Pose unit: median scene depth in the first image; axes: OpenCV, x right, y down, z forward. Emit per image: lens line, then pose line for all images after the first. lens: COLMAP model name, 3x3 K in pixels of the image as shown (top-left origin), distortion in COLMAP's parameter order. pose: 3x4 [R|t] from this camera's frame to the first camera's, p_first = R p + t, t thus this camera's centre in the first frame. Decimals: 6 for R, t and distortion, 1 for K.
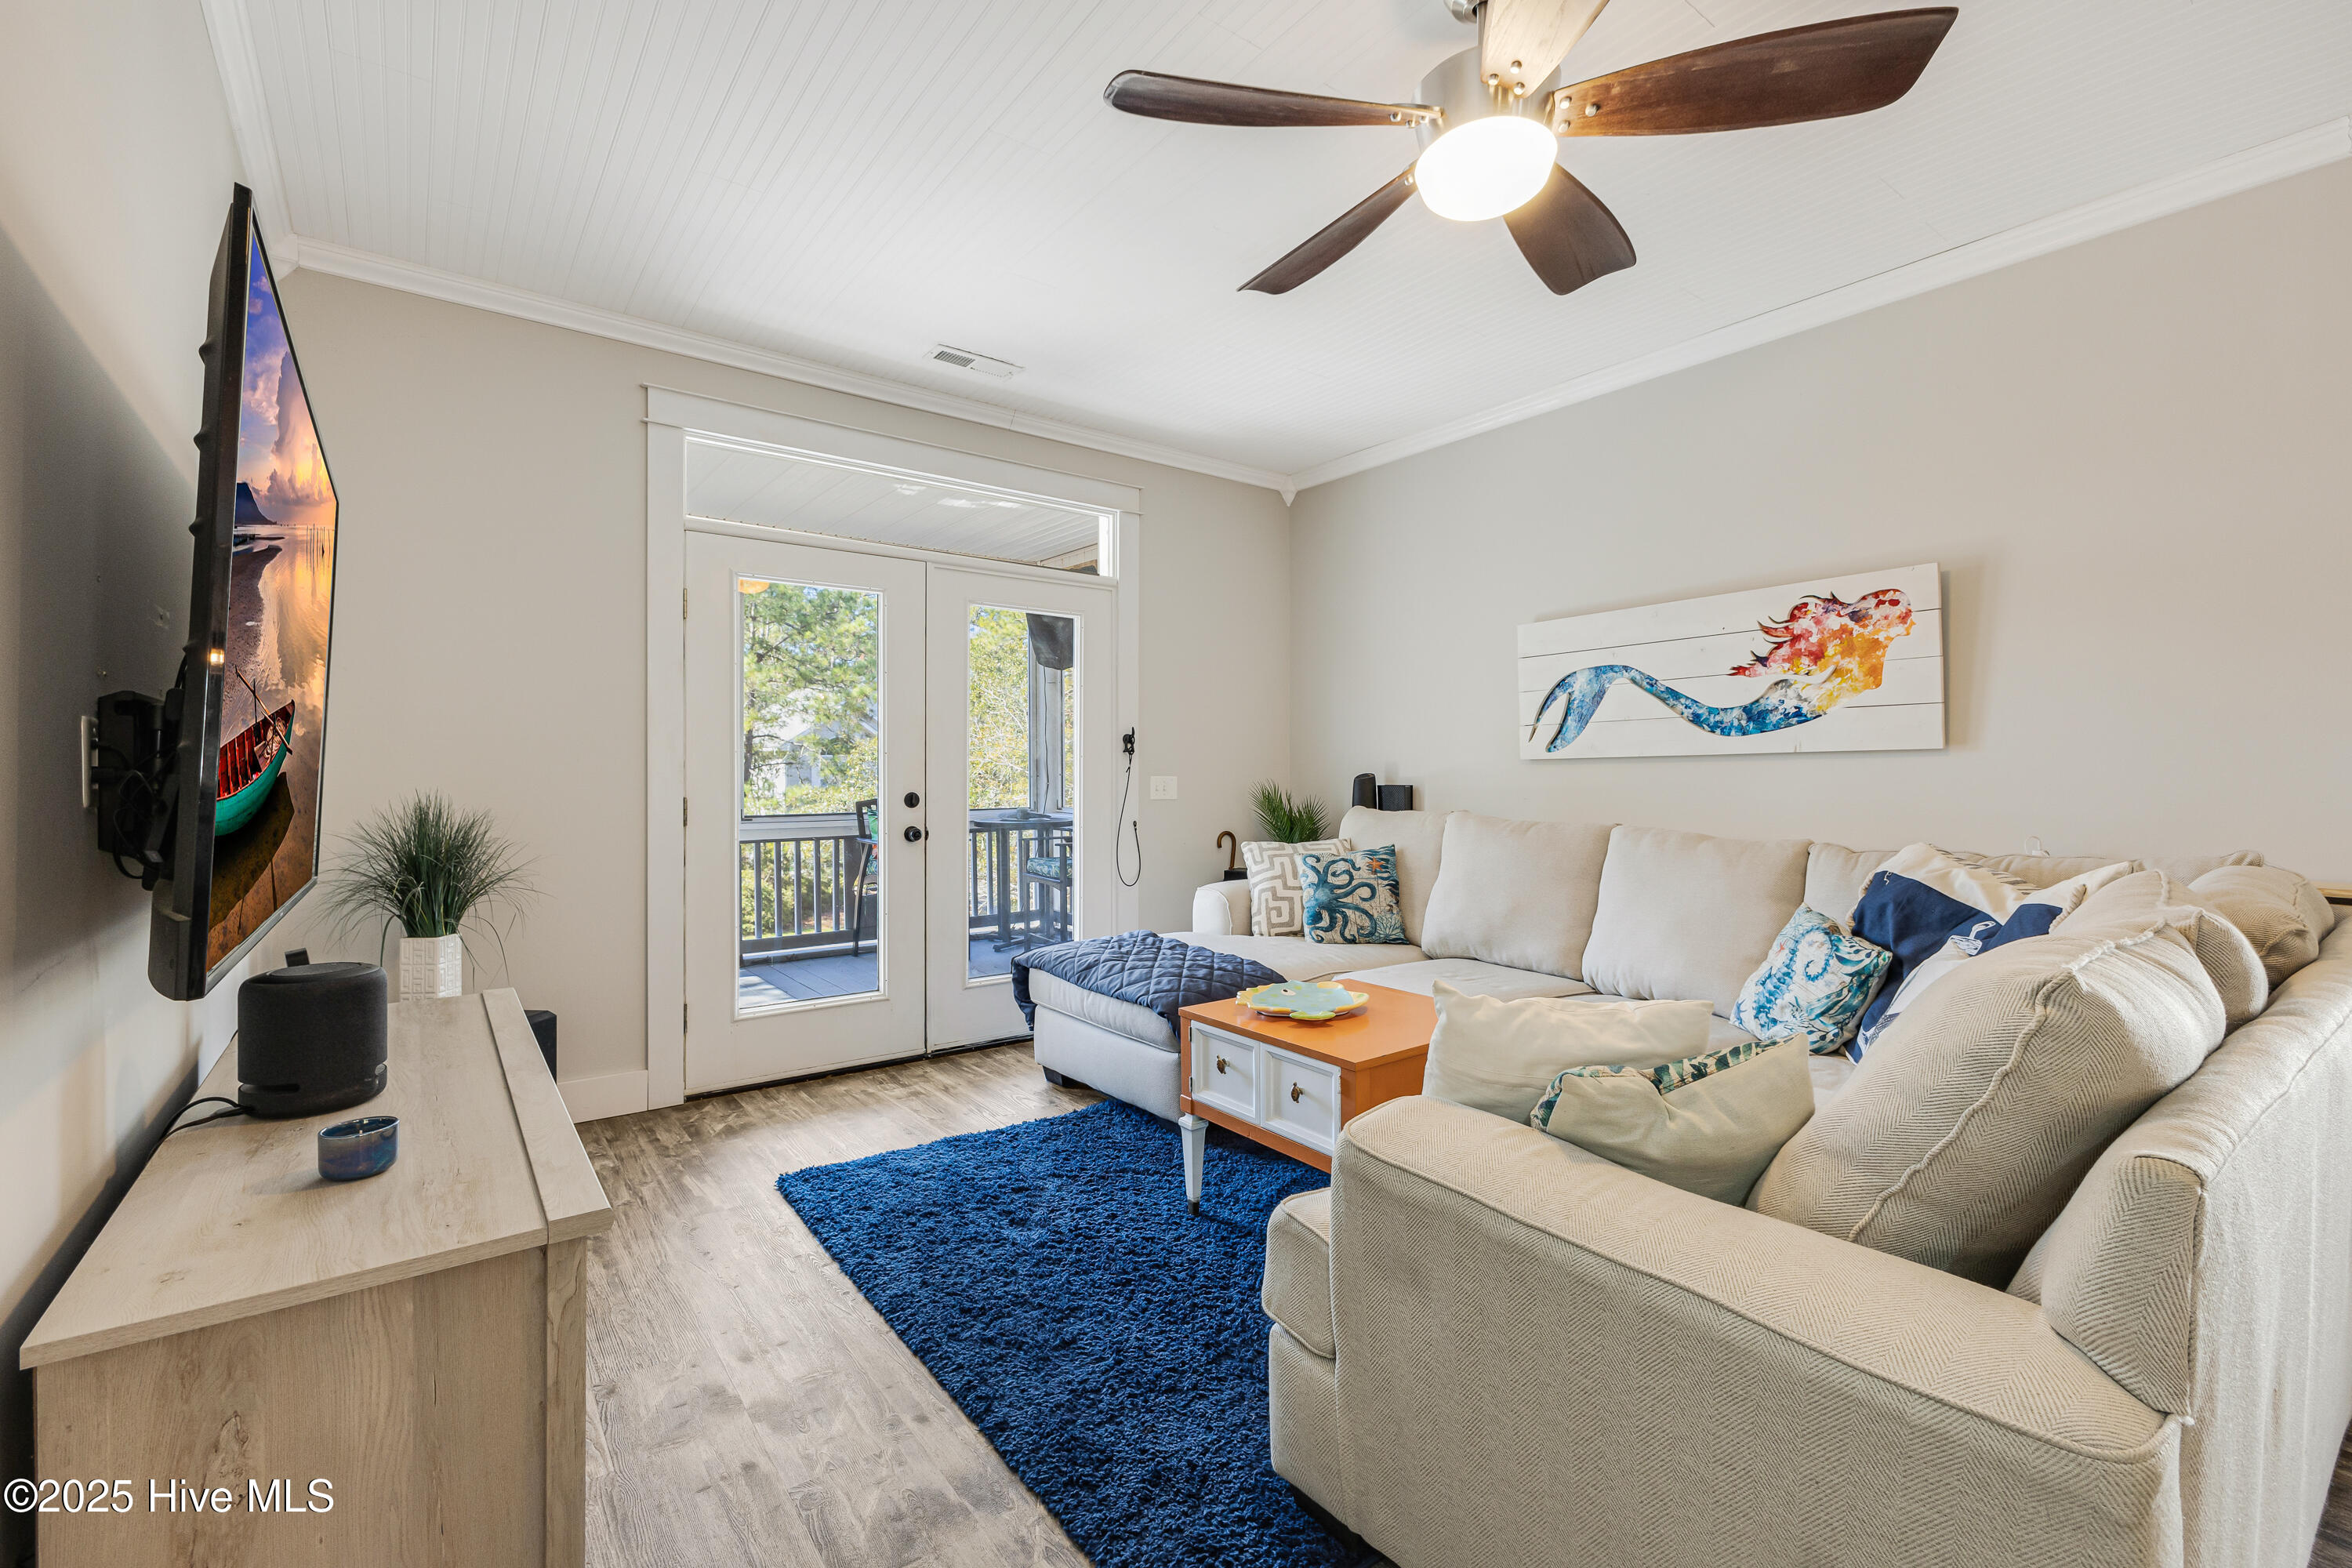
lens RADIAL K [[1021.5, 0, 1168.9], [0, 1021.5, 774.3], [0, 0, 1]] dist [0.010215, -0.001053]
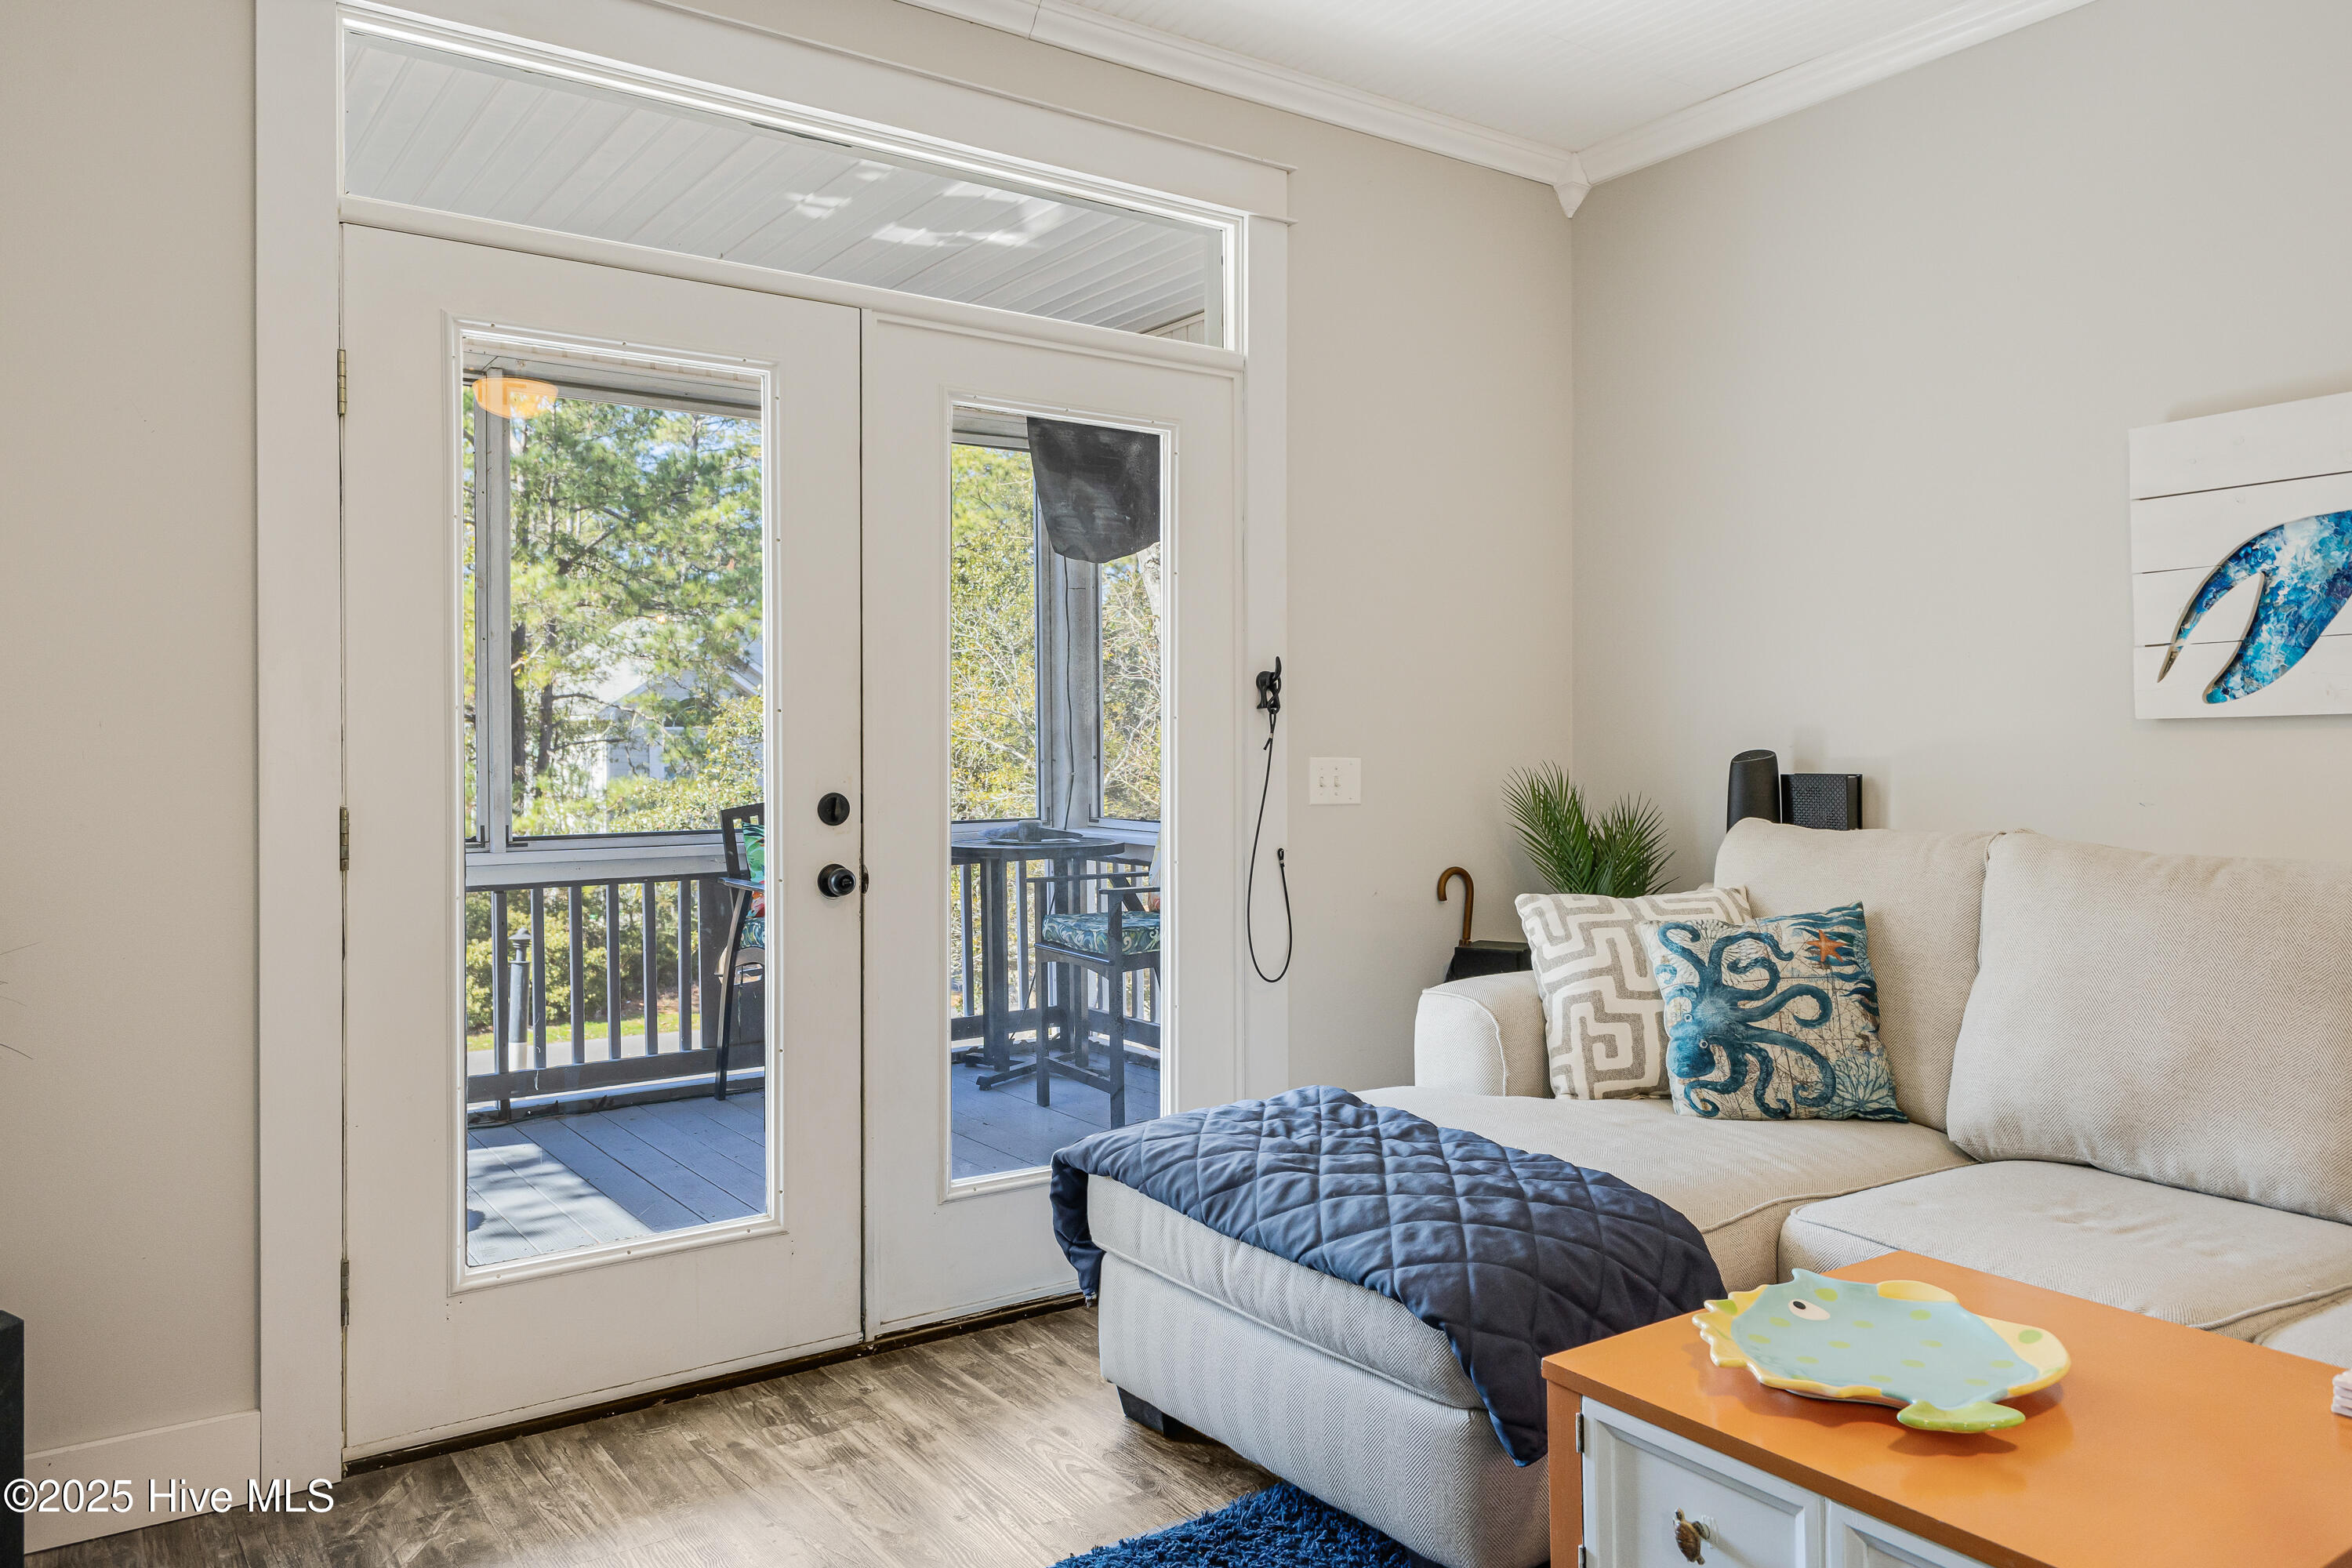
lens RADIAL K [[1629.8, 0, 1159.8], [0, 1629.8, 760.8], [0, 0, 1]] dist [0.037890, -0.027321]
pose [[0.999359, -0.003013, -0.035671, -0.075406], [0.003099, 0.999992, 0.002348, 0.001324], [0.035663, -0.002457, 0.999361, 0.256067]]
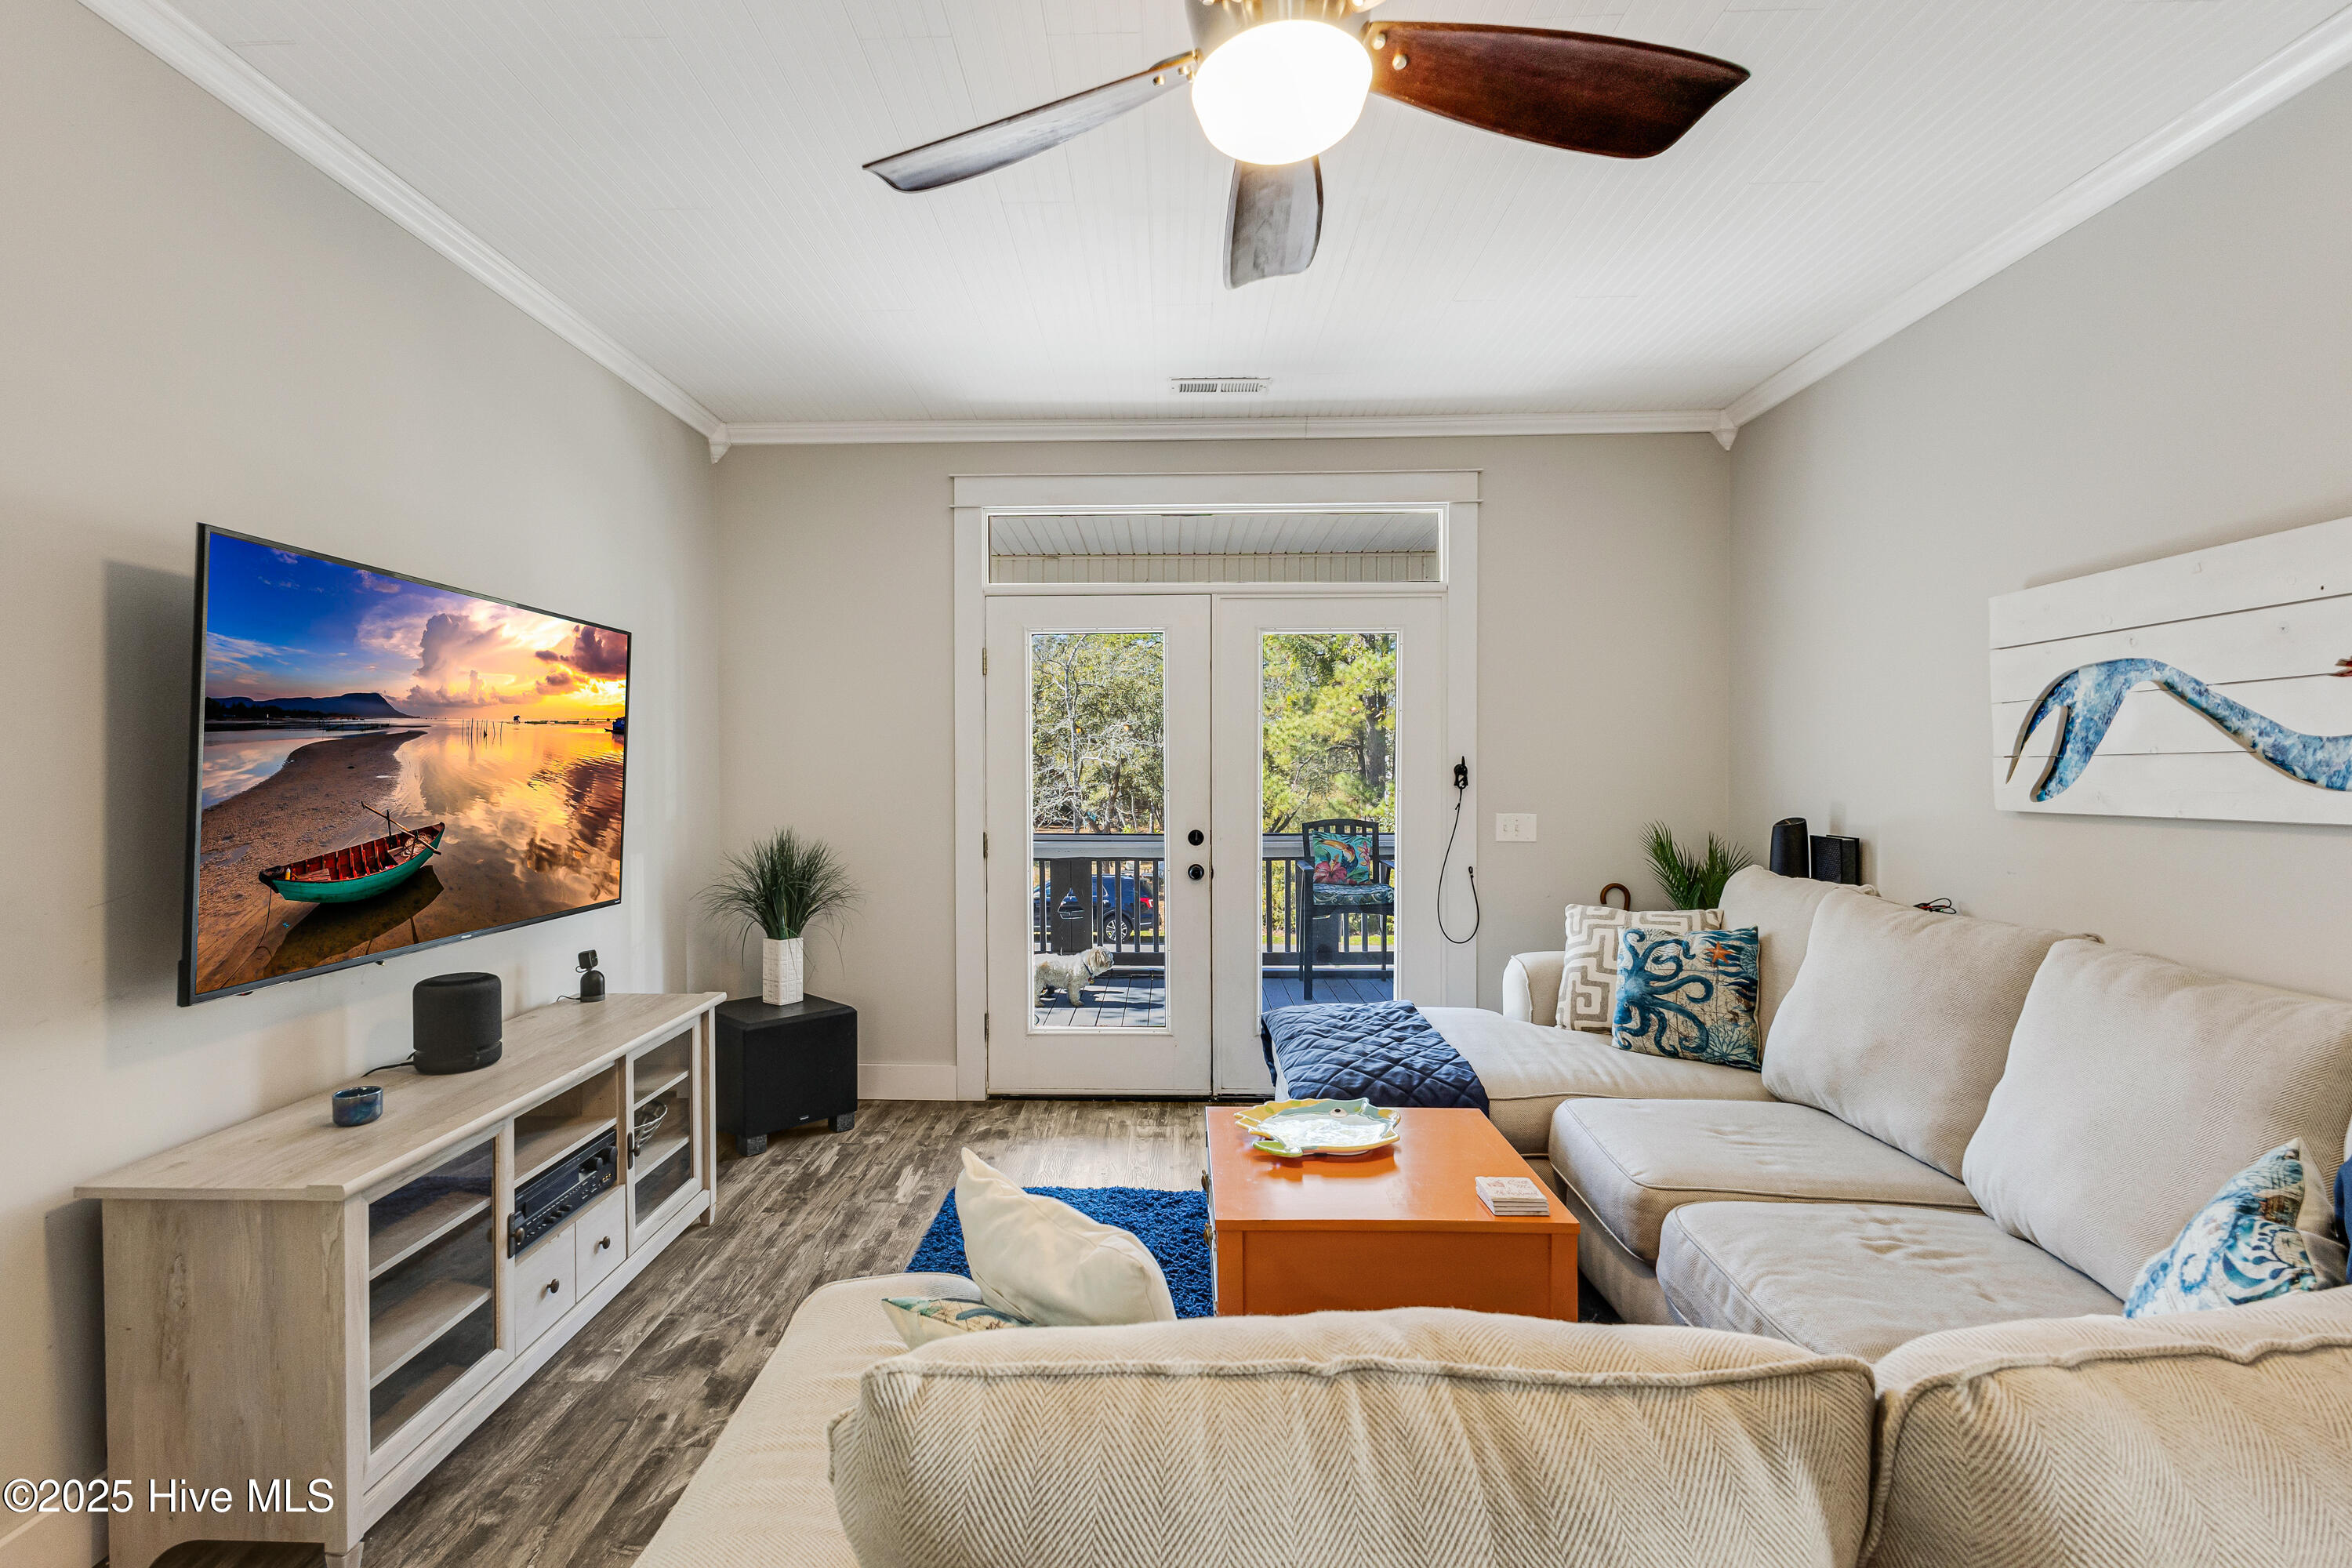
lens RADIAL K [[1082.0, 0, 1147.3], [0, 1082.0, 780.6], [0, 0, 1]] dist [0.011359, -0.000525]
pose [[0.777949, 0.006168, -0.628298, 0.381983], [0.003215, 0.999900, 0.013796, -0.046341], [0.628320, -0.012753, 0.777851, 0.161332]]
